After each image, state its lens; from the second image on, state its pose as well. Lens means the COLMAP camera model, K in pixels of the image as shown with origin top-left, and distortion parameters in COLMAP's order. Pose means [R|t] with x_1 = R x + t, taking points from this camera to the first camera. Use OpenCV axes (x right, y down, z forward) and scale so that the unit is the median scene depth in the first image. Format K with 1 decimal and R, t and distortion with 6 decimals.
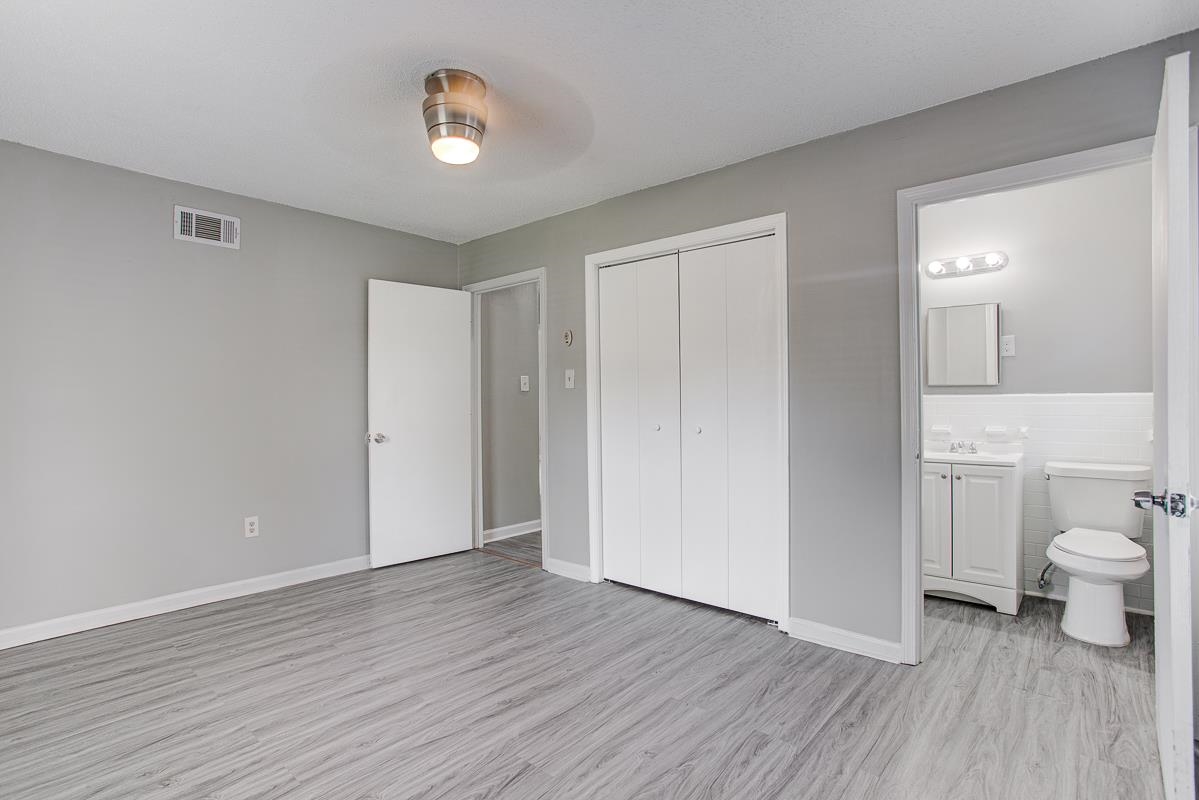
lens RADIAL K [[588.1, 0, 603.4], [0, 588.1, 399.2], [0, 0, 1]] dist [-0.000554, 0.000785]
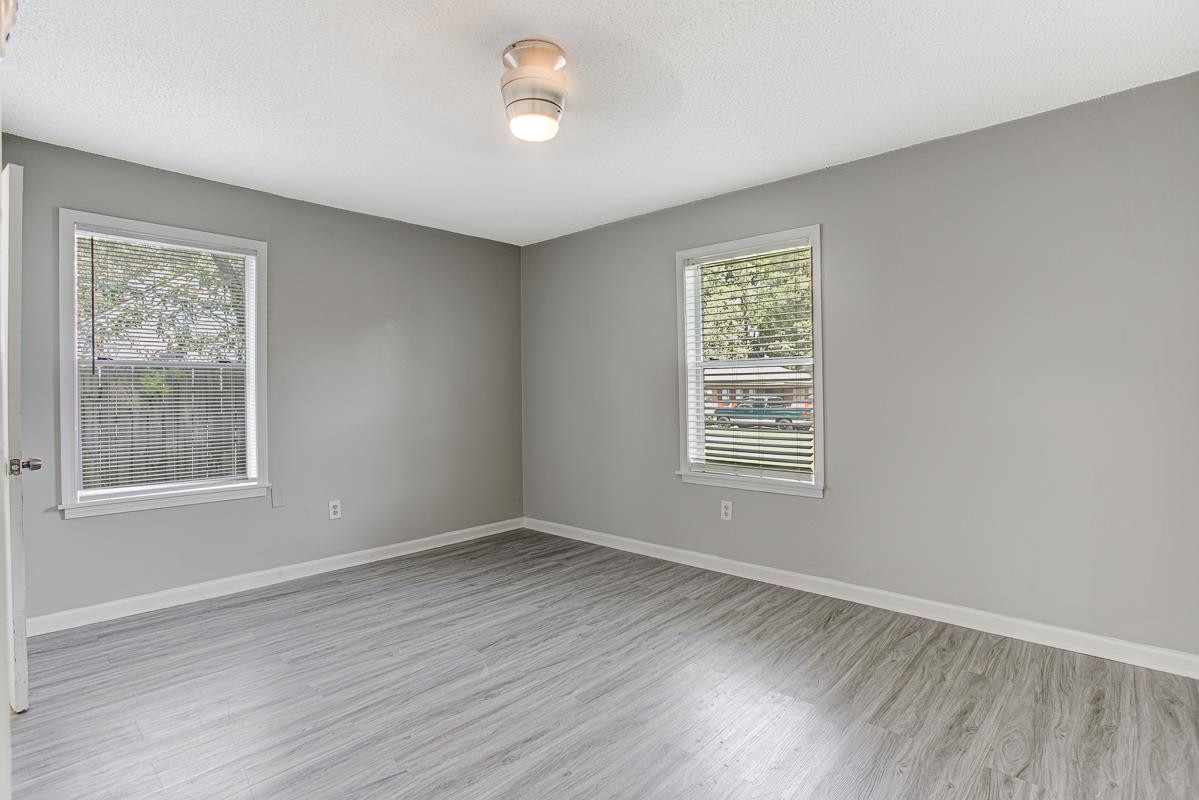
lens RADIAL K [[588.1, 0, 603.1], [0, 588.1, 391.7], [0, 0, 1]] dist [-0.000554, 0.000785]
pose [[-0.999453, 0.020383, 0.026061, -0.394205], [0.020438, 0.999789, 0.001841, 0.005092], [-0.026018, 0.002373, -0.999659, 2.005812]]
